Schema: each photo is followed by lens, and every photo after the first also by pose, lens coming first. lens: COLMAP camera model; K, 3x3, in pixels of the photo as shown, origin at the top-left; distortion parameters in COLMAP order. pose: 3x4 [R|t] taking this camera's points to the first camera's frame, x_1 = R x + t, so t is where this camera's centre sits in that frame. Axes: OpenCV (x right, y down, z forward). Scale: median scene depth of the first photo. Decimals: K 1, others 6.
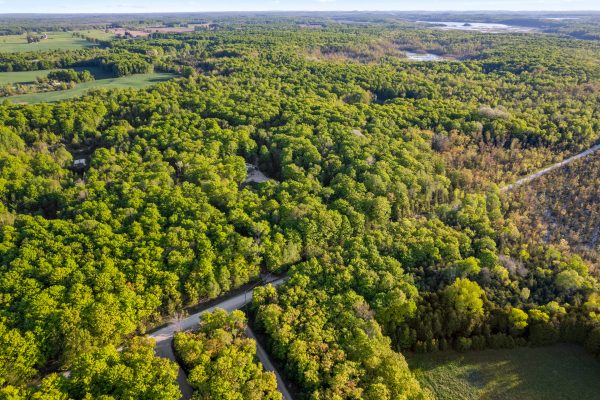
lens RADIAL K [[387.1, 0, 300.0], [0, 387.1, 200.0], [0, 0, 1]] dist [-0.077285, 0.068963]
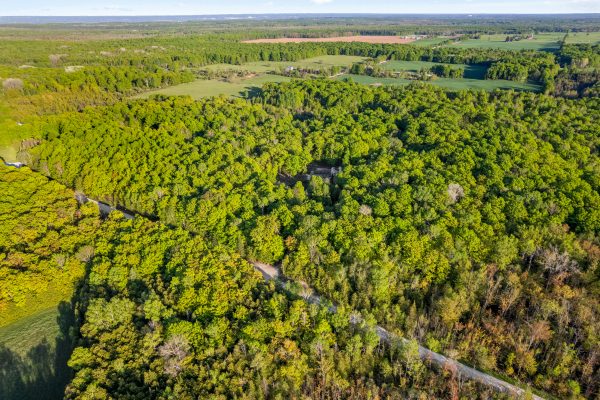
lens RADIAL K [[387.1, 0, 300.0], [0, 387.1, 200.0], [0, 0, 1]] dist [-0.077285, 0.068963]
pose [[0.384399, 0.413441, -0.825411, 0.837667], [-0.413942, 0.876379, 0.246195, -0.279414], [0.825160, 0.247035, 0.508020, 0.535629]]
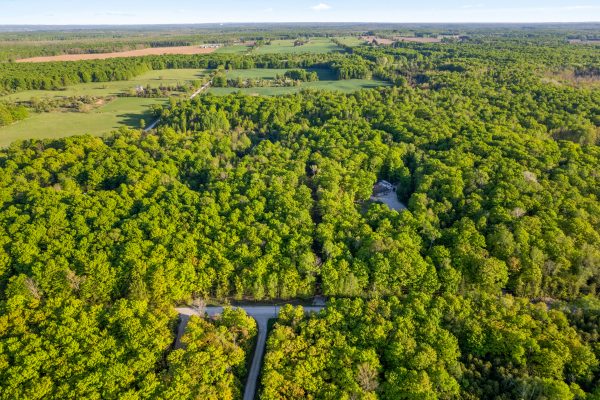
lens RADIAL K [[387.1, 0, 300.0], [0, 387.1, 200.0], [0, 0, 1]] dist [-0.077285, 0.068963]
pose [[0.822922, 0.243647, -0.513260, 0.232347], [-0.255033, 0.965664, 0.049505, -0.056793], [0.507699, 0.090160, 0.856804, 0.103911]]
